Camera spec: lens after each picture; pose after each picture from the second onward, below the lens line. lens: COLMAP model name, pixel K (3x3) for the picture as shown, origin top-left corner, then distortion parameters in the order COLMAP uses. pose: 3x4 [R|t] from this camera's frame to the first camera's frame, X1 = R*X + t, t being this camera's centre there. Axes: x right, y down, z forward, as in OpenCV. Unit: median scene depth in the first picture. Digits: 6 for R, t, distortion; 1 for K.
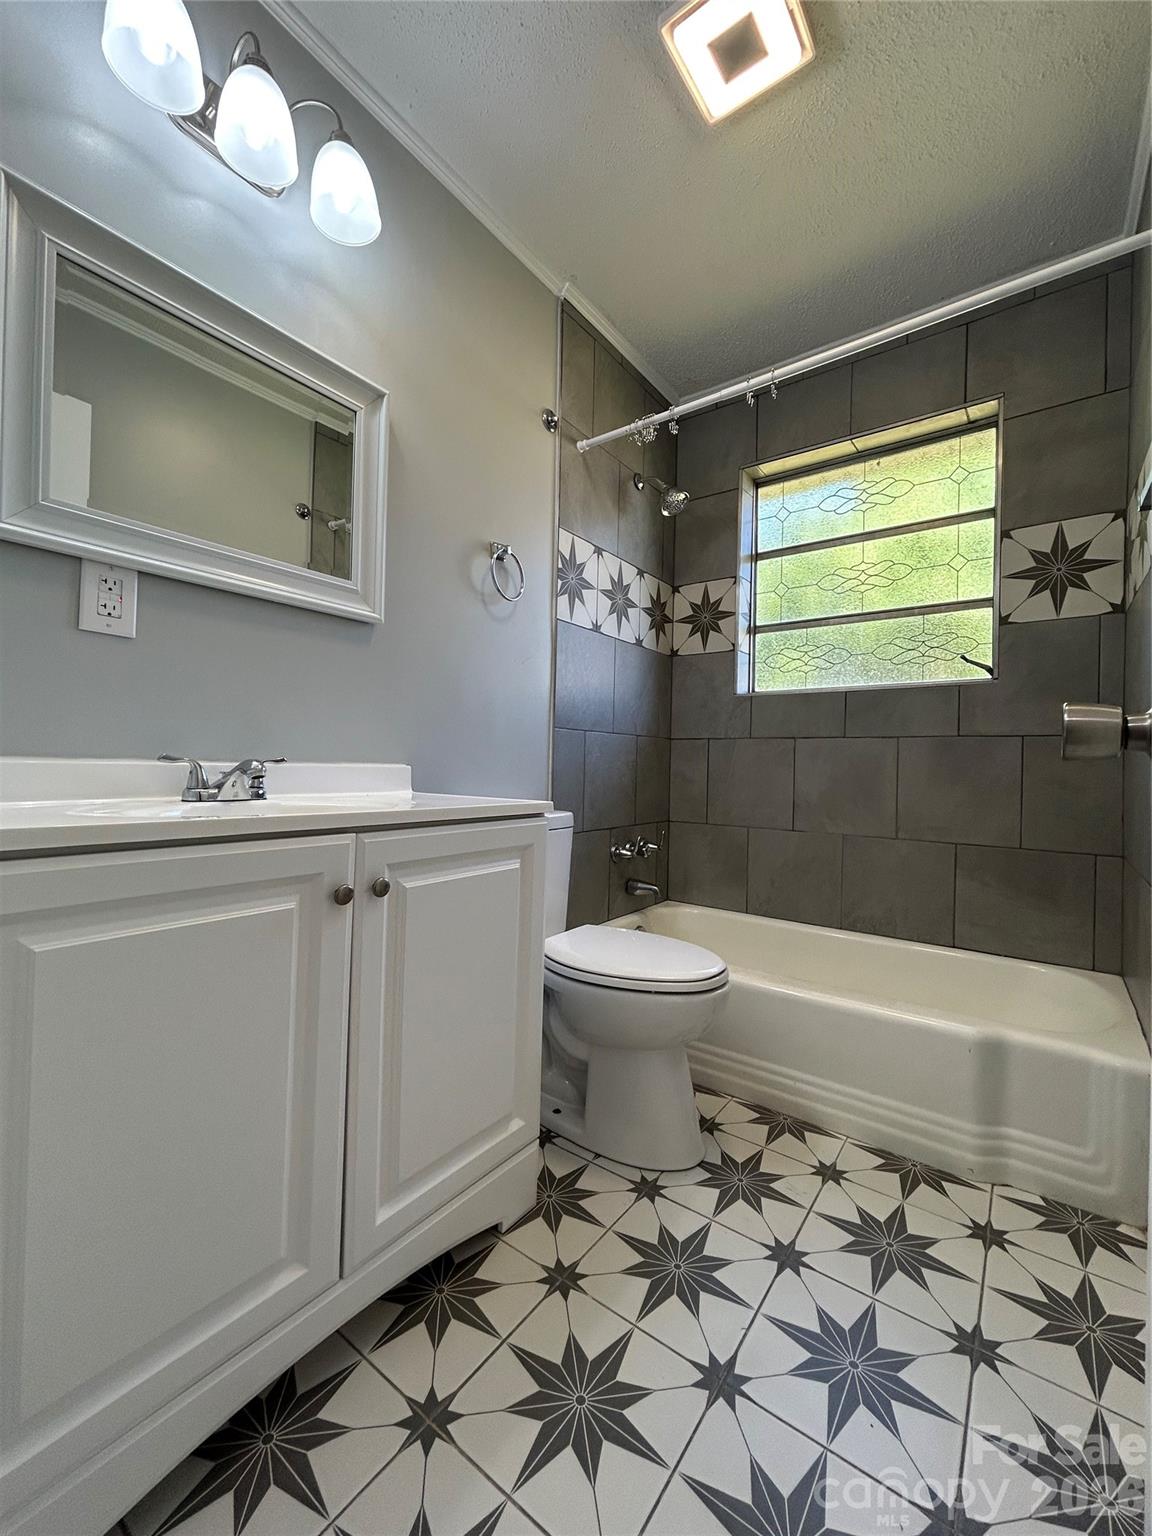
lens RADIAL K [[622.8, 0, 577.7], [0, 622.8, 762.7], [0, 0, 1]] dist [-0.003162, 0.000384]
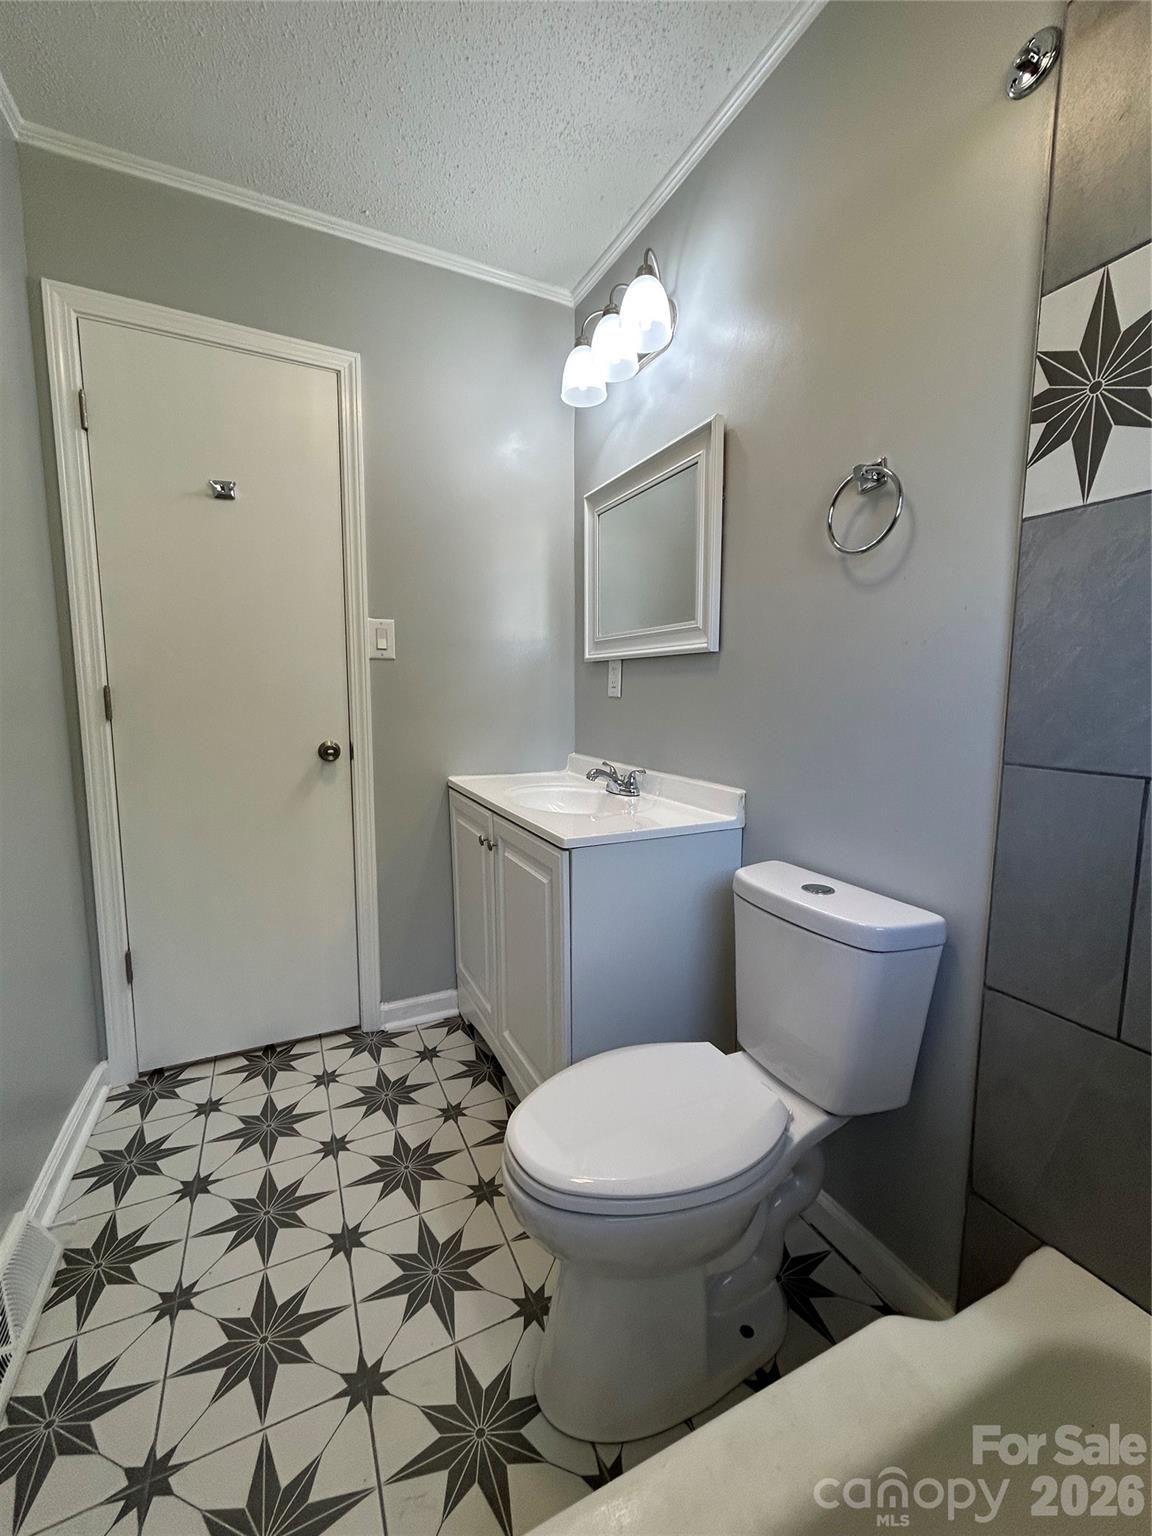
lens RADIAL K [[622.8, 0, 579.4], [0, 622.8, 763.1], [0, 0, 1]] dist [-0.003162, 0.000384]
pose [[-0.467450, 0.082053, -0.880203, 0.724533], [-0.011512, 0.995034, 0.098871, -0.140524], [0.883944, 0.056350, -0.464184, 1.315276]]
